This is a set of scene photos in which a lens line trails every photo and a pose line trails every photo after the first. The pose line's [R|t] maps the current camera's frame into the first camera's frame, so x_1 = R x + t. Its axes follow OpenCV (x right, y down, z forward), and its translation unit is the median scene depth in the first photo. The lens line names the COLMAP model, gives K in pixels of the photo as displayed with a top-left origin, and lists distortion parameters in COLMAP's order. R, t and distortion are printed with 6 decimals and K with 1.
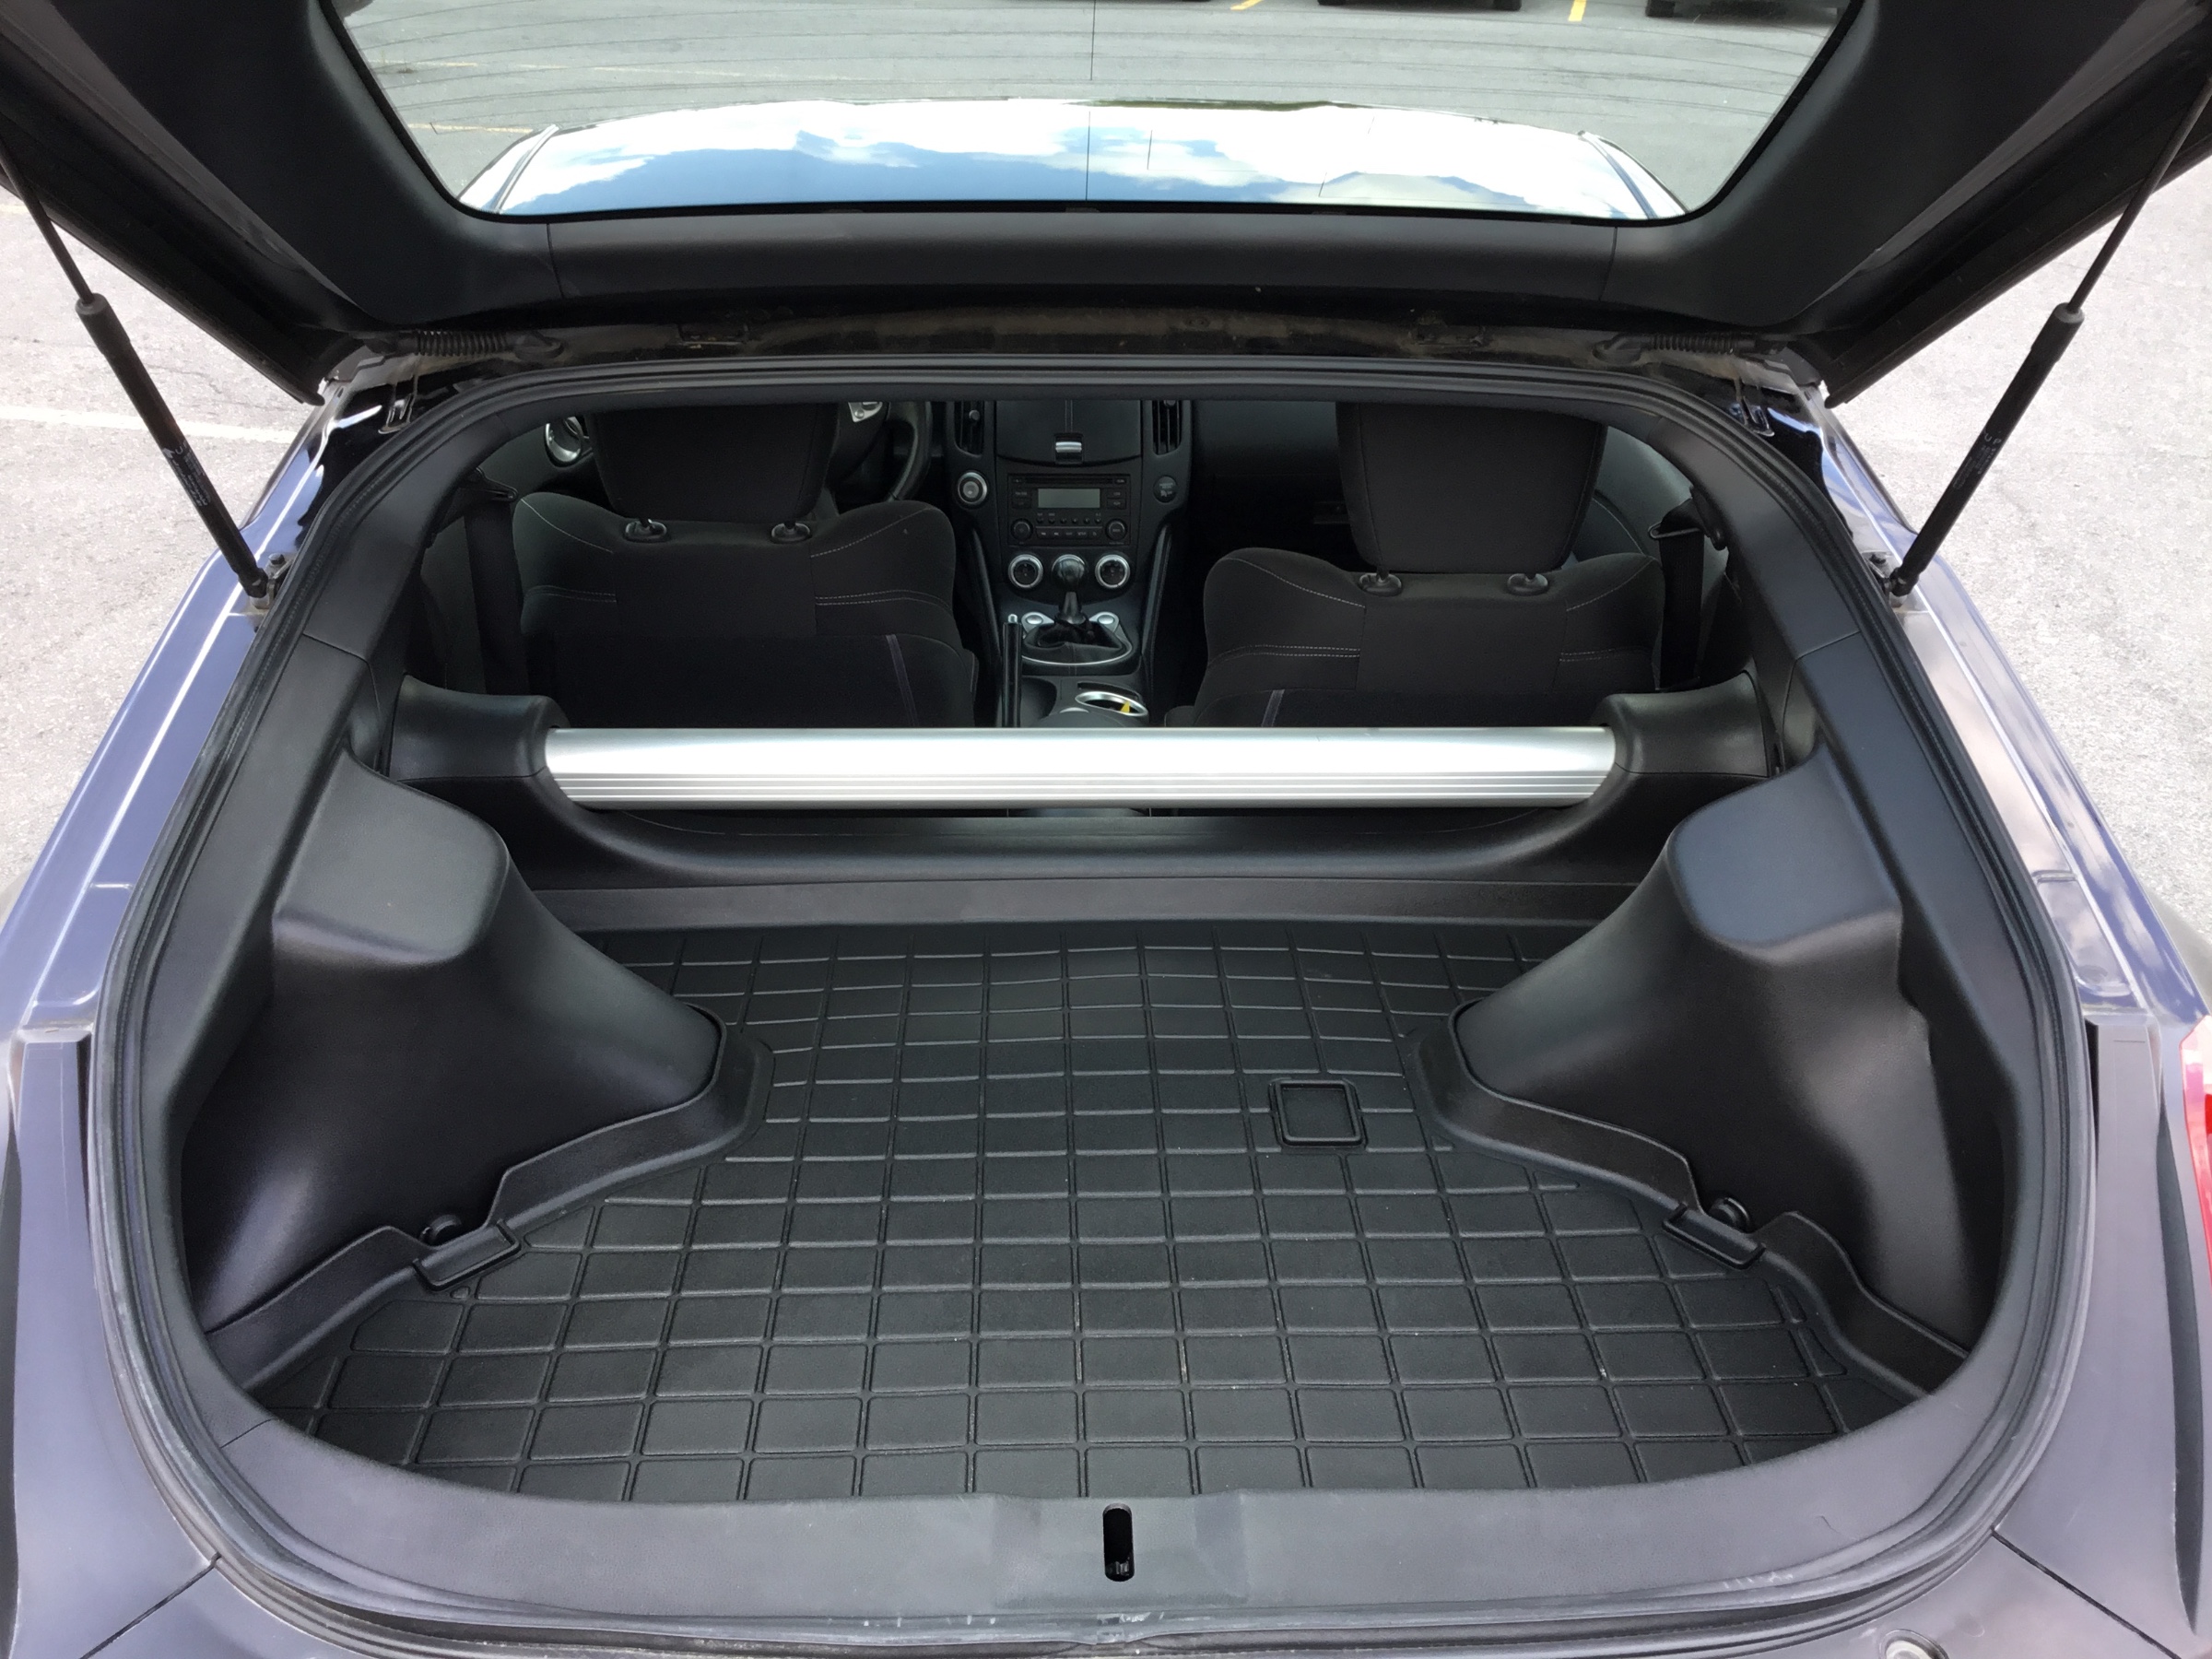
lens RADIAL K [[1988.4, 0, 1107.2], [0, 1988.4, 779.4], [0, 0, 1]] dist [0.089809, -0.177211]
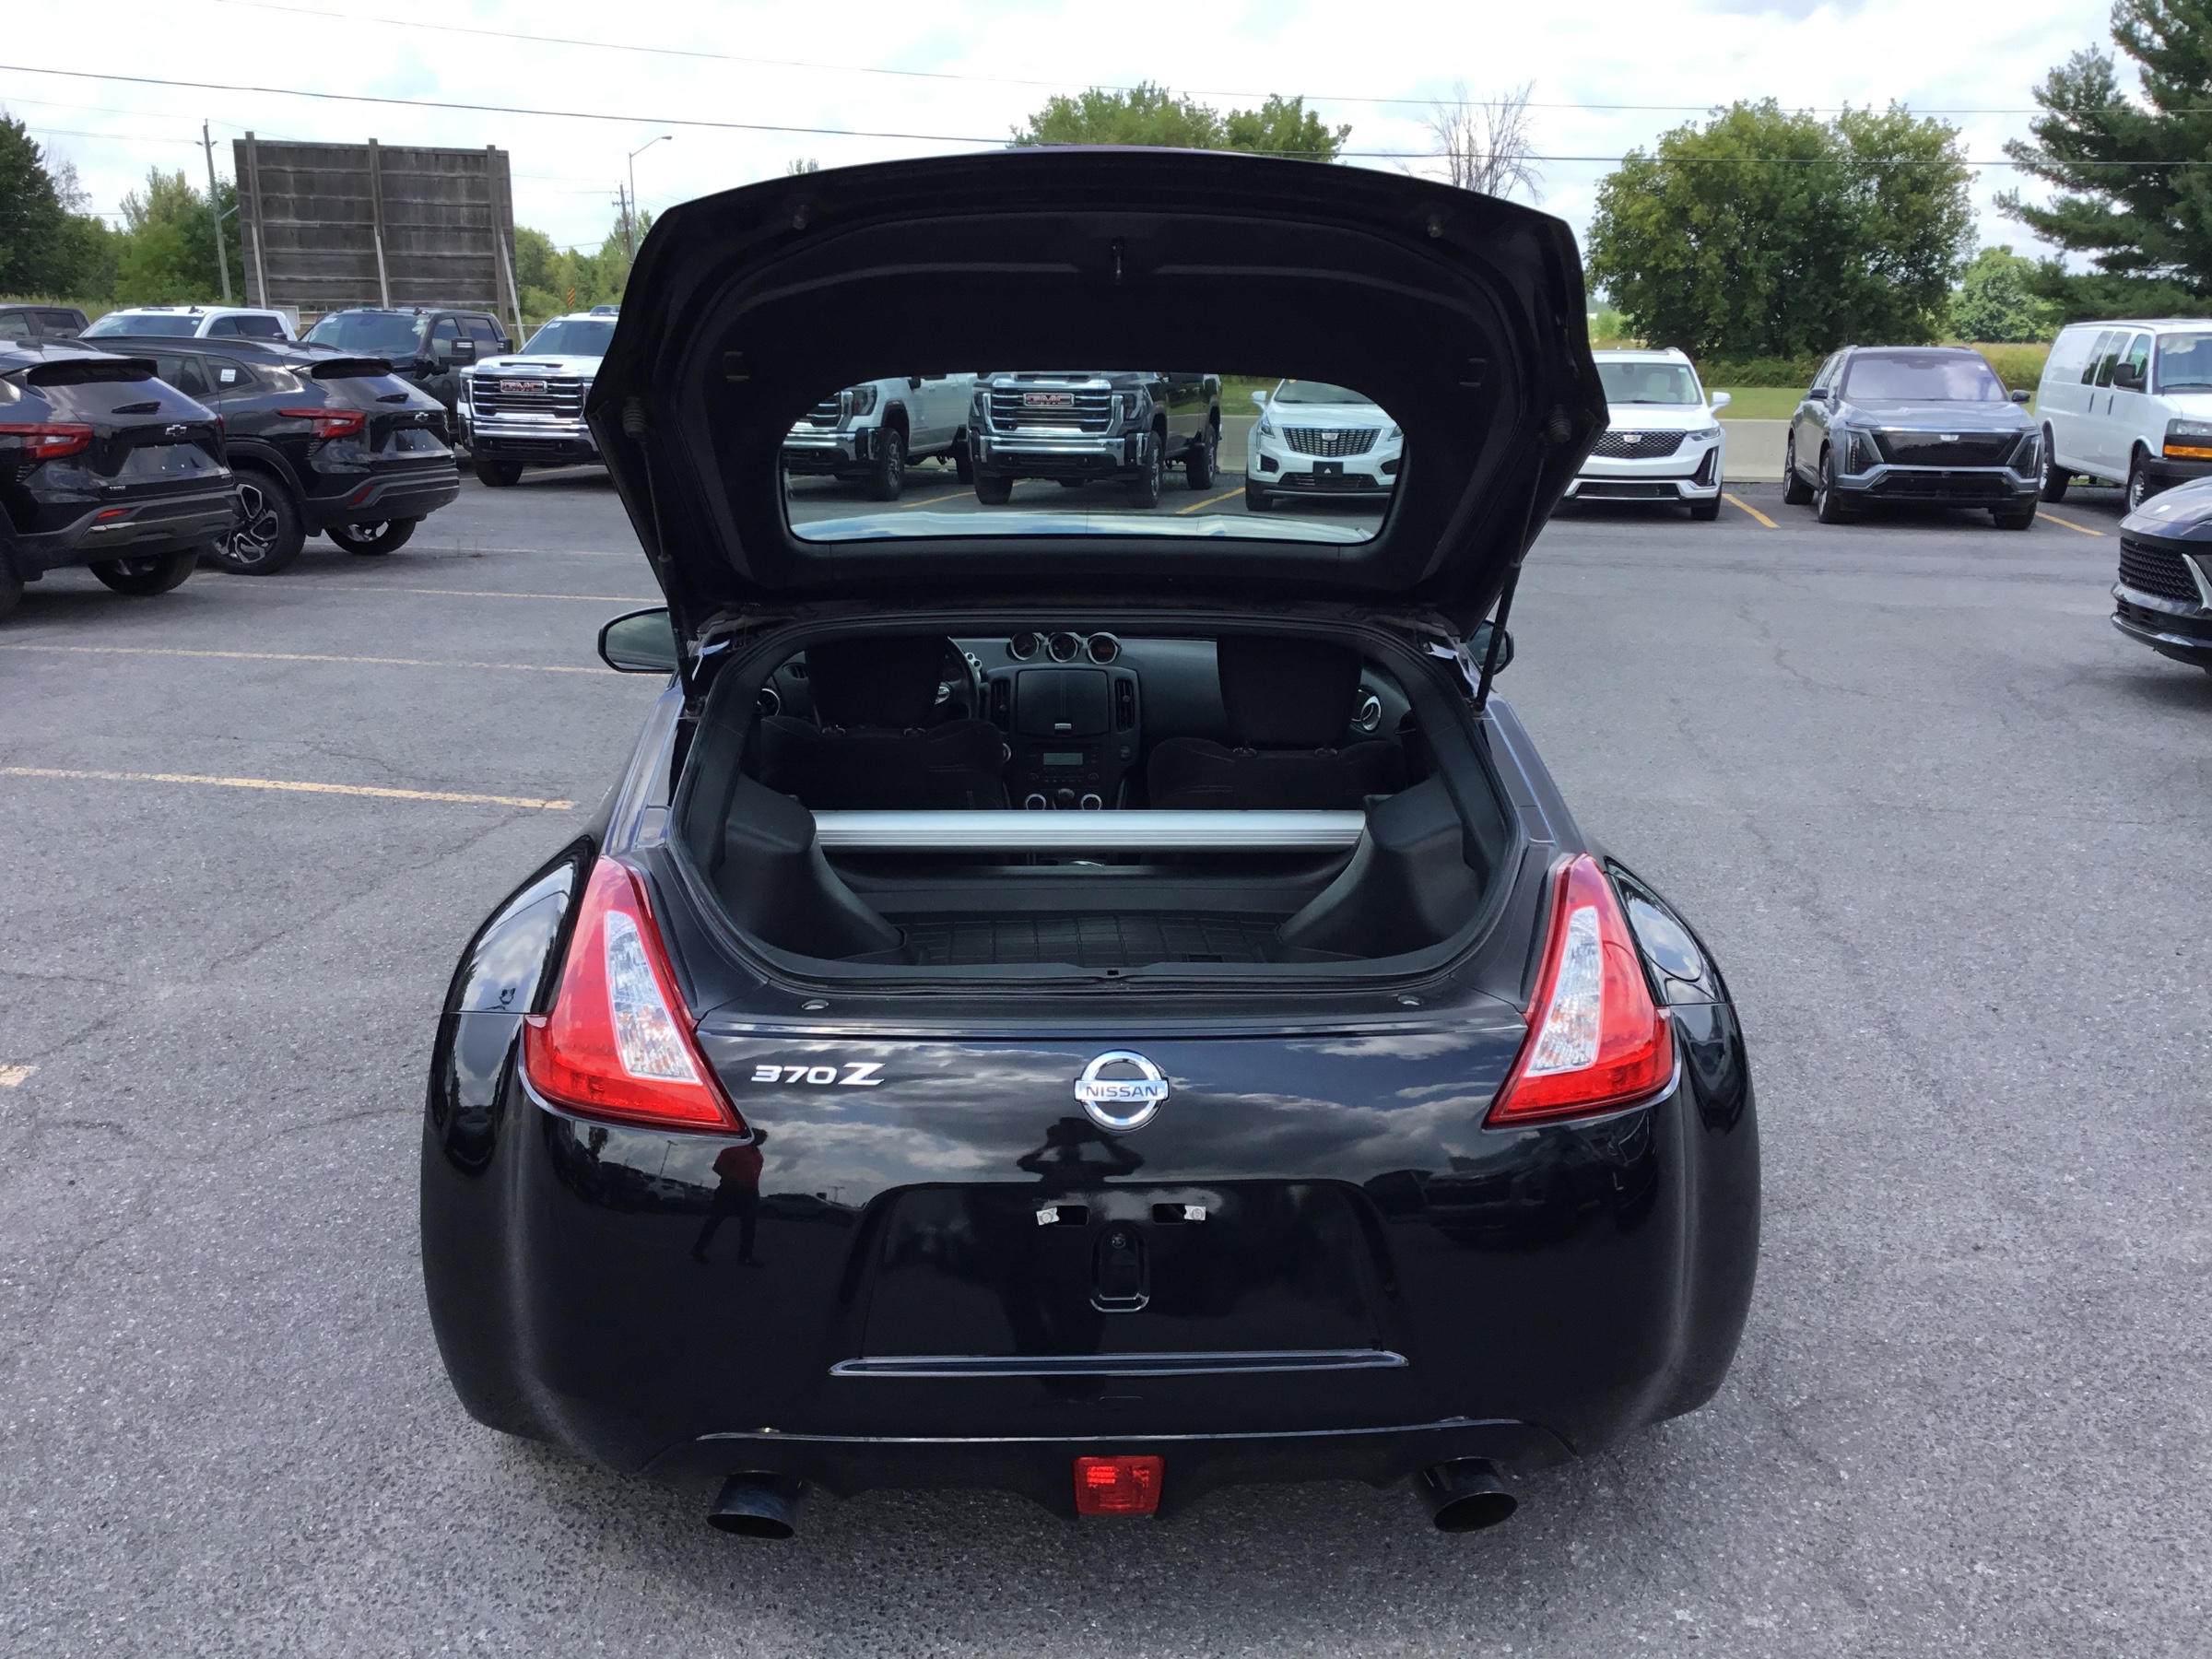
lens RADIAL K [[1988.4, 0, 1107.2], [0, 1988.4, 779.4], [0, 0, 1]] dist [0.089809, -0.177211]
pose [[0.999714, -0.005111, 0.023360, -0.014688], [0.010504, 0.971455, -0.236991, 0.170227], [-0.021482, 0.237169, 0.971231, -0.360308]]
